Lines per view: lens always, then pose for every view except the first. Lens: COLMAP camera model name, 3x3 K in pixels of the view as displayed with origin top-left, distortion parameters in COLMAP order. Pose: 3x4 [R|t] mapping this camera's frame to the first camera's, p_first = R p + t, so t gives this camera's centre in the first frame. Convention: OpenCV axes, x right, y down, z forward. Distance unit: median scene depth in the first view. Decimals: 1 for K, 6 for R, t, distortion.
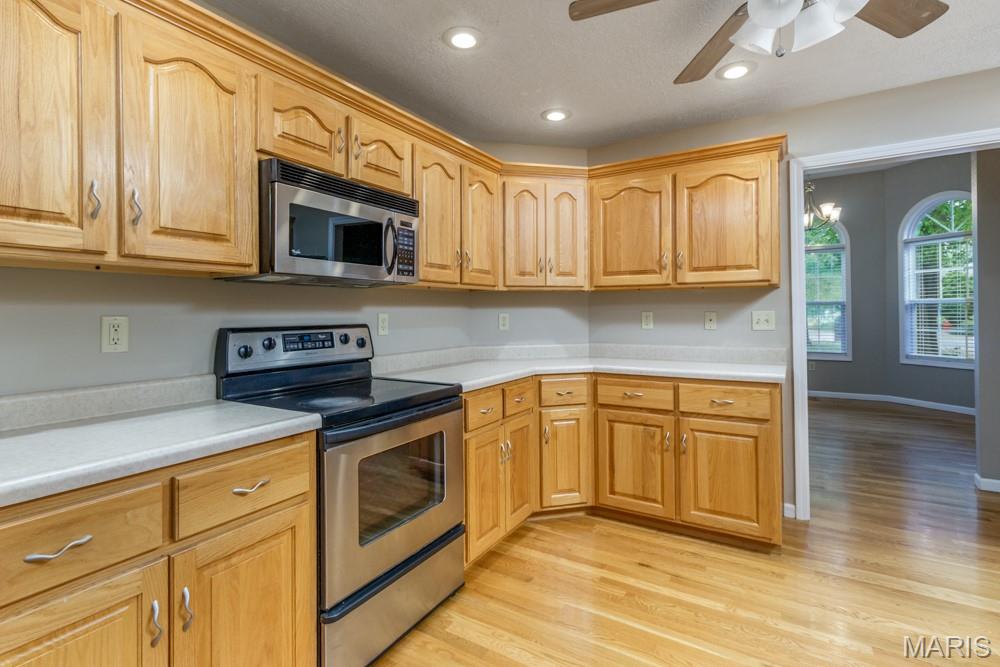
lens RADIAL K [[471.4, 0, 503.1], [0, 471.4, 312.5], [0, 0, 1]] dist [-0.002320, -0.000433]
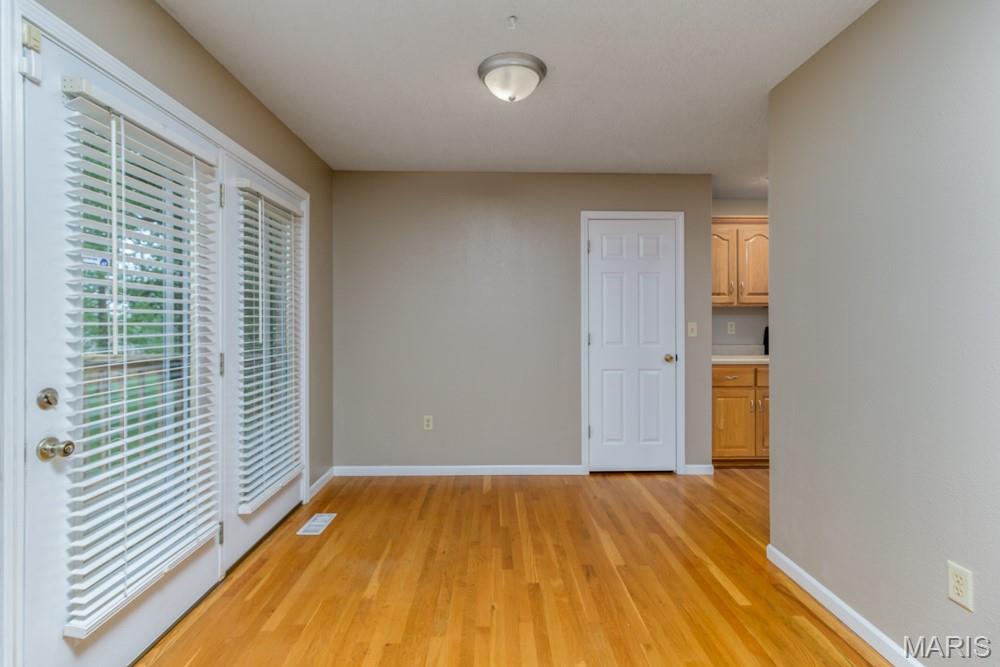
lens RADIAL K [[480.1, 0, 499.6], [0, 480.1, 321.6], [0, 0, 1]] dist [0.001279, 0.000393]
pose [[0.530916, 0.008203, -0.847385, 1.216533], [-0.002662, 0.999964, 0.008012, -0.018334], [0.847420, -0.001998, 0.530919, -2.330715]]
